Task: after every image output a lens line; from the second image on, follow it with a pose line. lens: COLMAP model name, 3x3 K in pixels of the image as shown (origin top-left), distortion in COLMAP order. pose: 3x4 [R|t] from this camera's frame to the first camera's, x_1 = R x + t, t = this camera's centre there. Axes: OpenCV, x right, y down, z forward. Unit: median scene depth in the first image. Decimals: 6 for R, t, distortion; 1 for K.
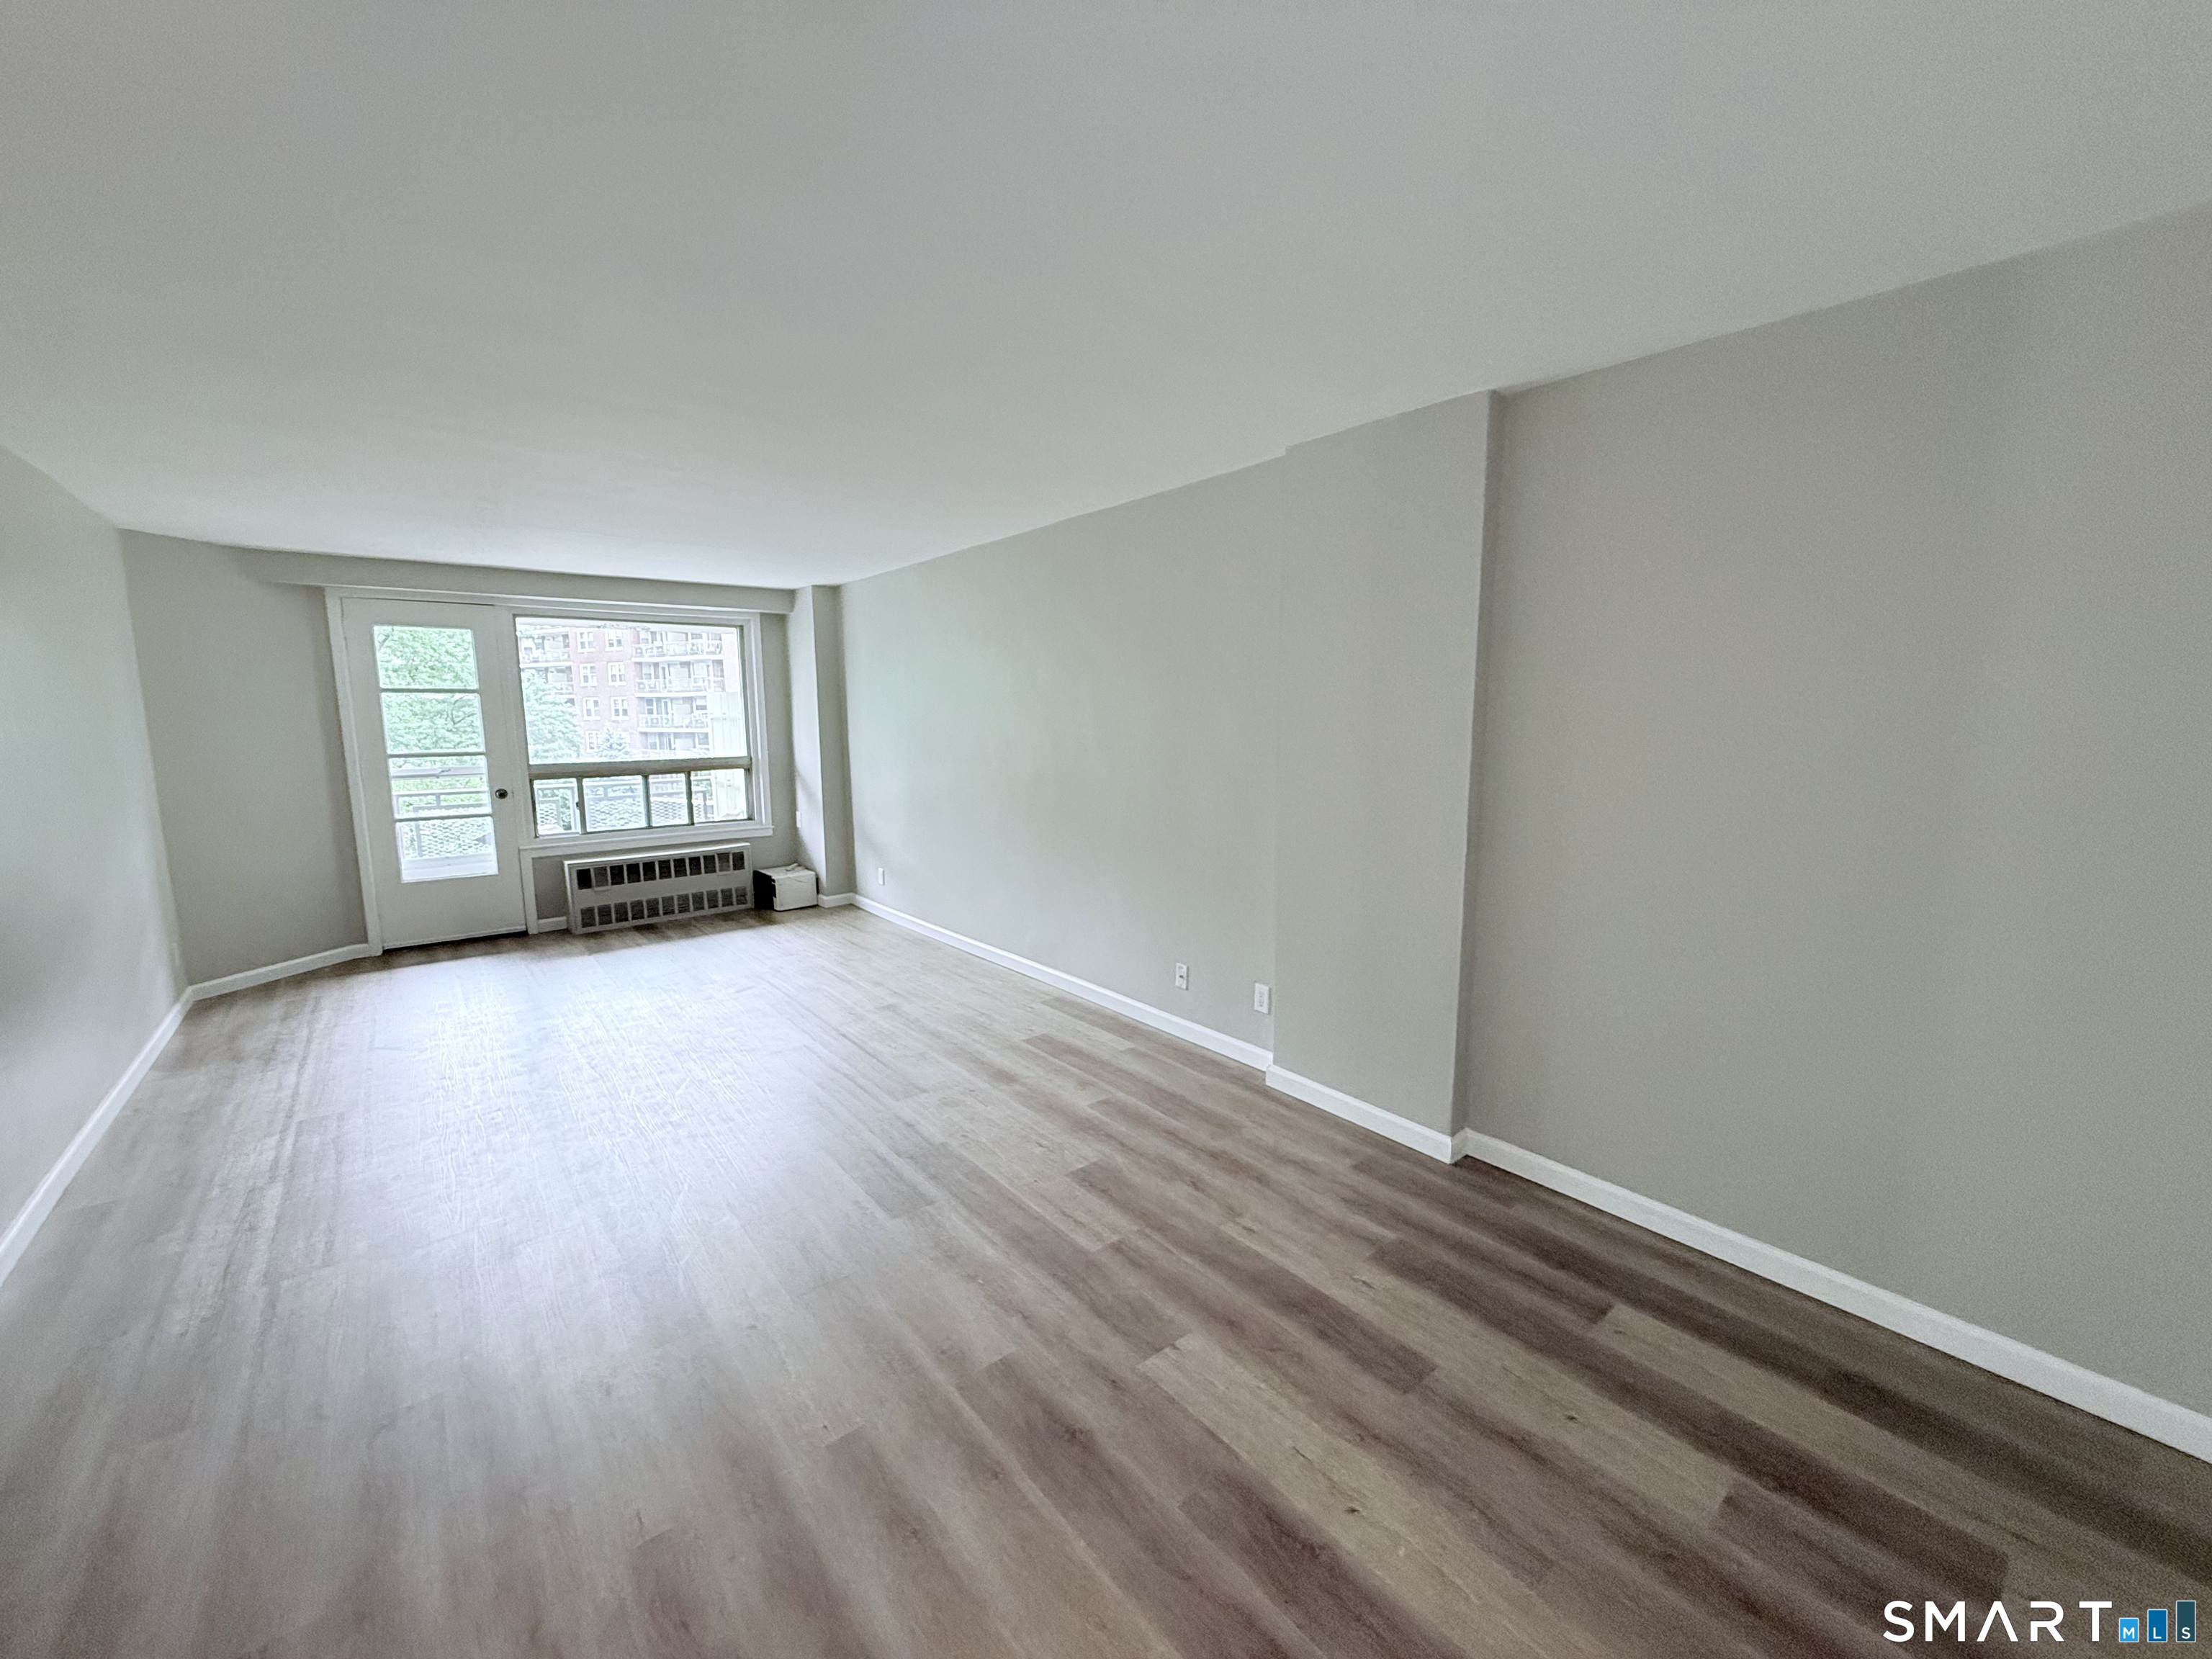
lens RADIAL K [[878.3, 0, 1098.0], [0, 878.3, 829.5], [0, 0, 1]] dist [-0.001546, 0.000277]
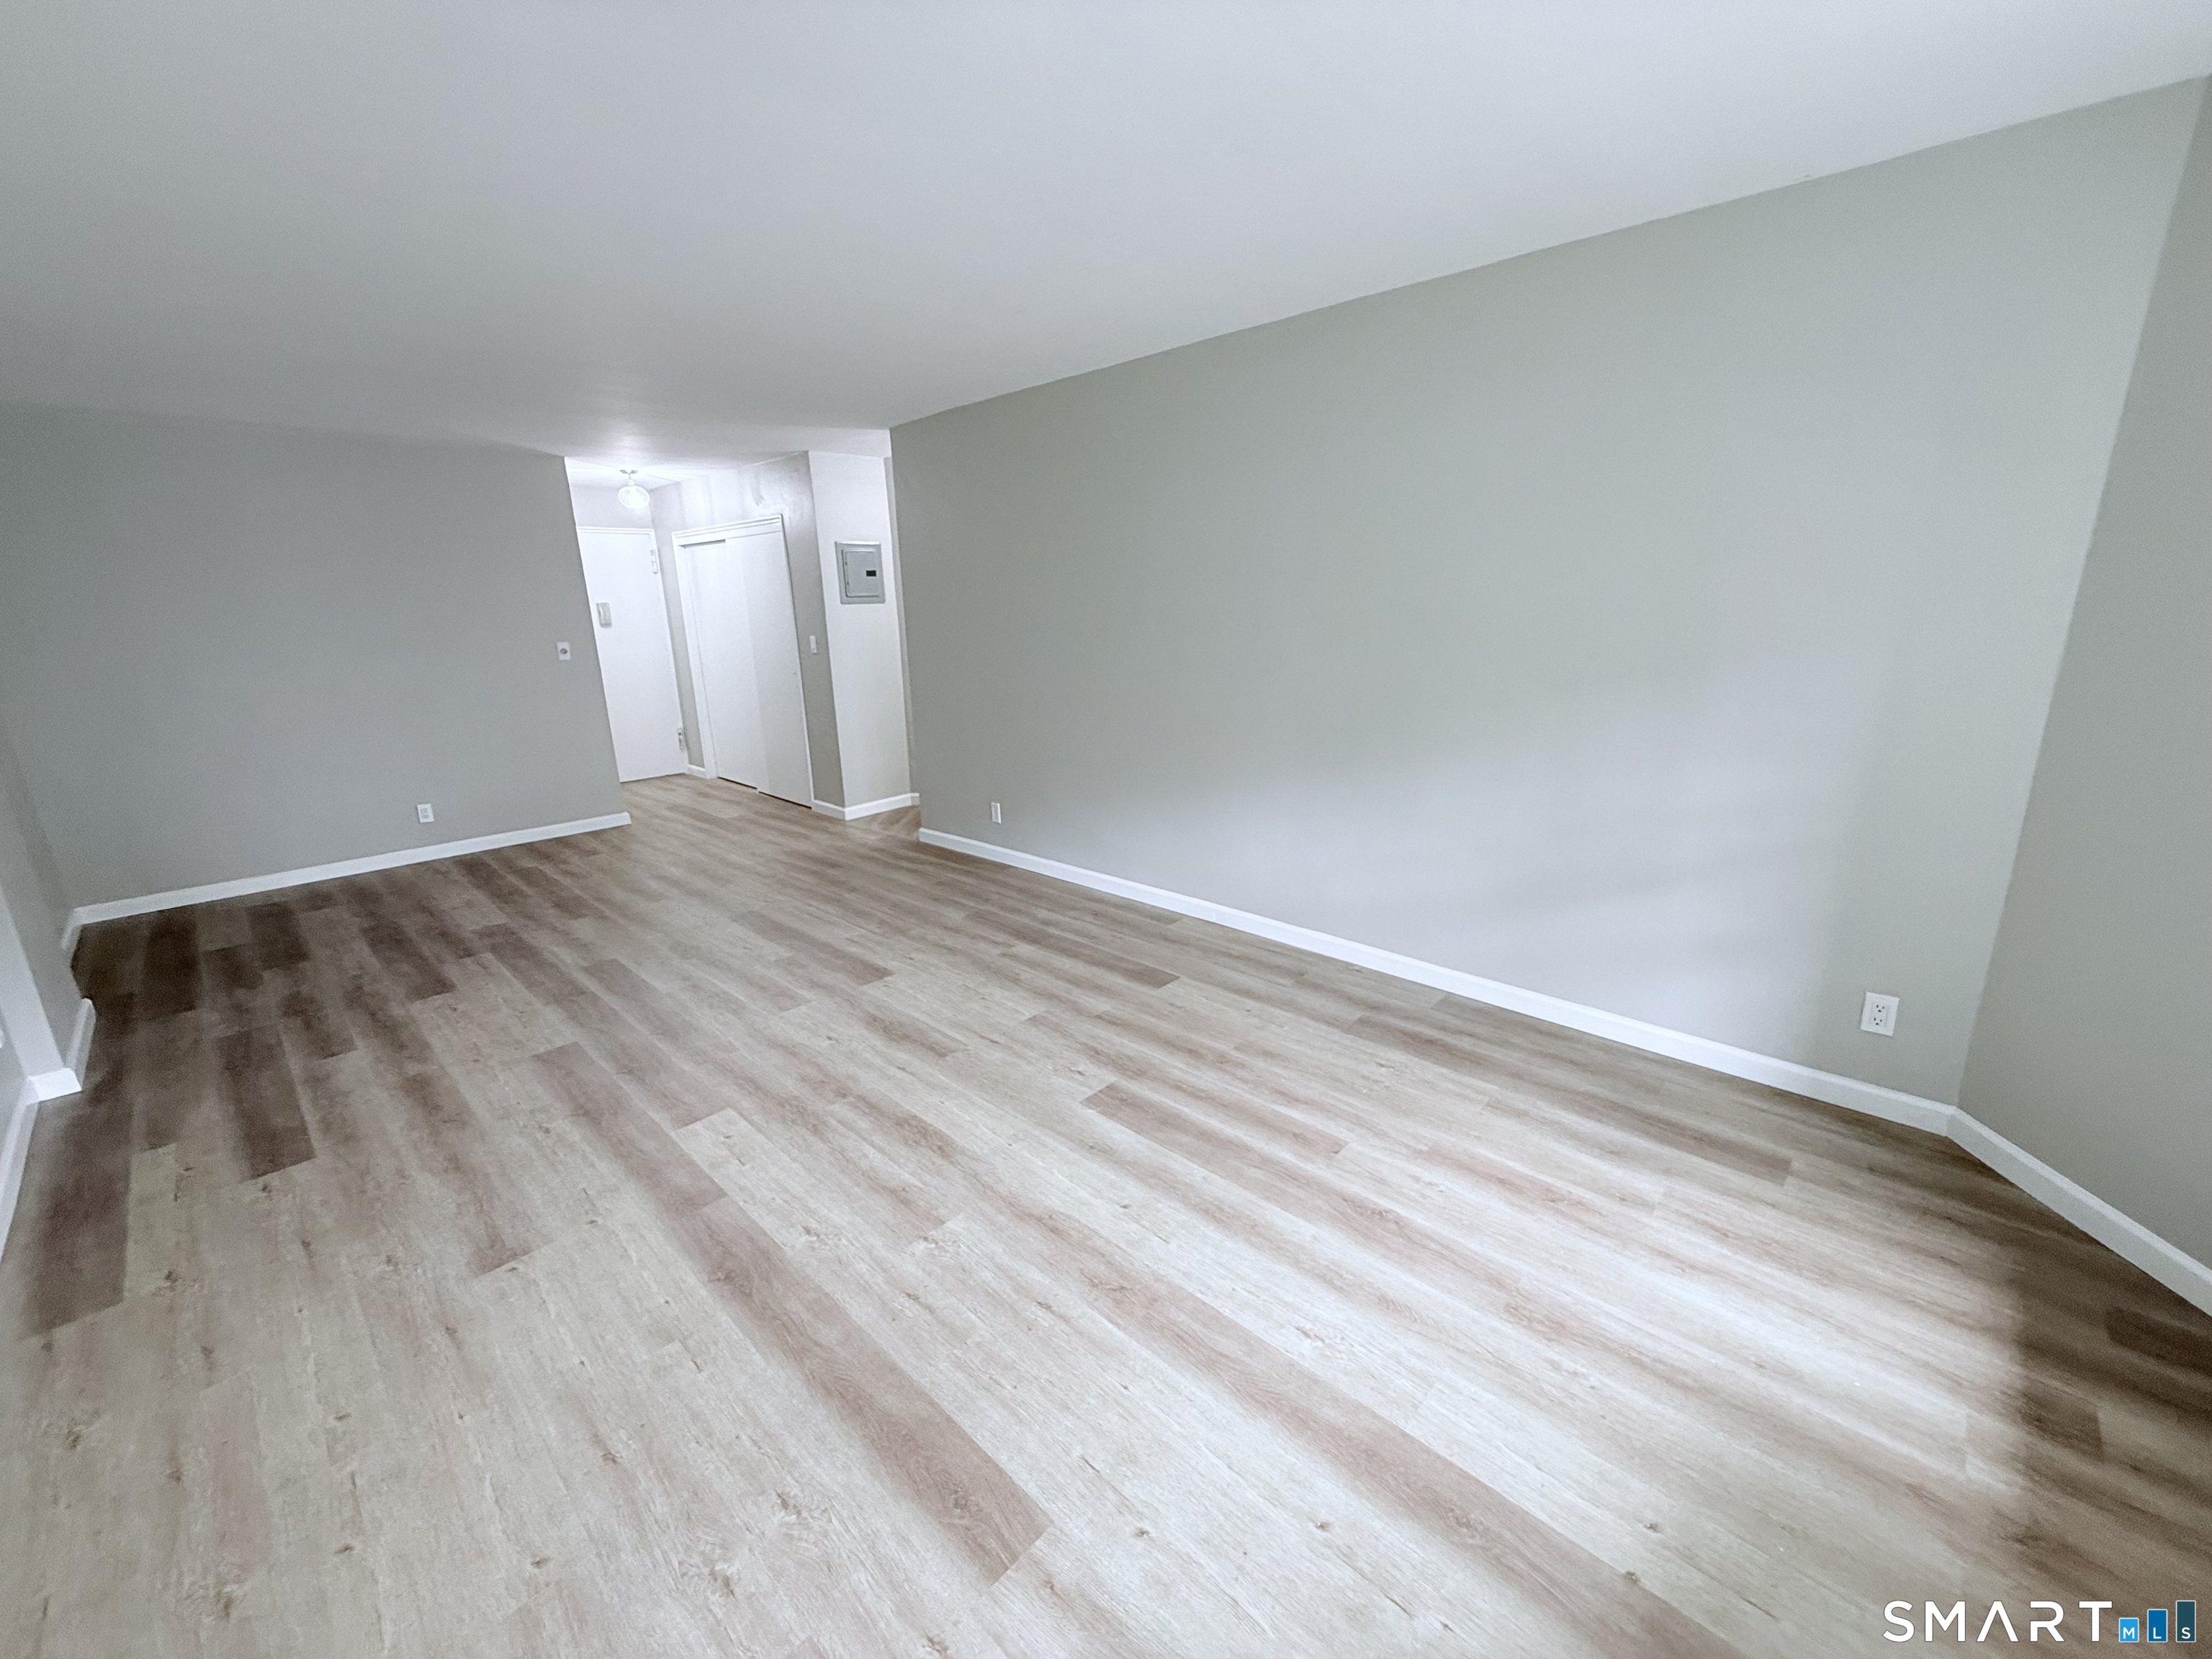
lens RADIAL K [[878.3, 0, 1101.2], [0, 878.3, 832.6], [0, 0, 1]] dist [-0.001546, 0.000277]
pose [[-0.990807, 0.065256, -0.118506, -0.641767], [0.014122, 0.921075, 0.389129, -0.222860], [0.134546, 0.383878, -0.913529, 1.730612]]
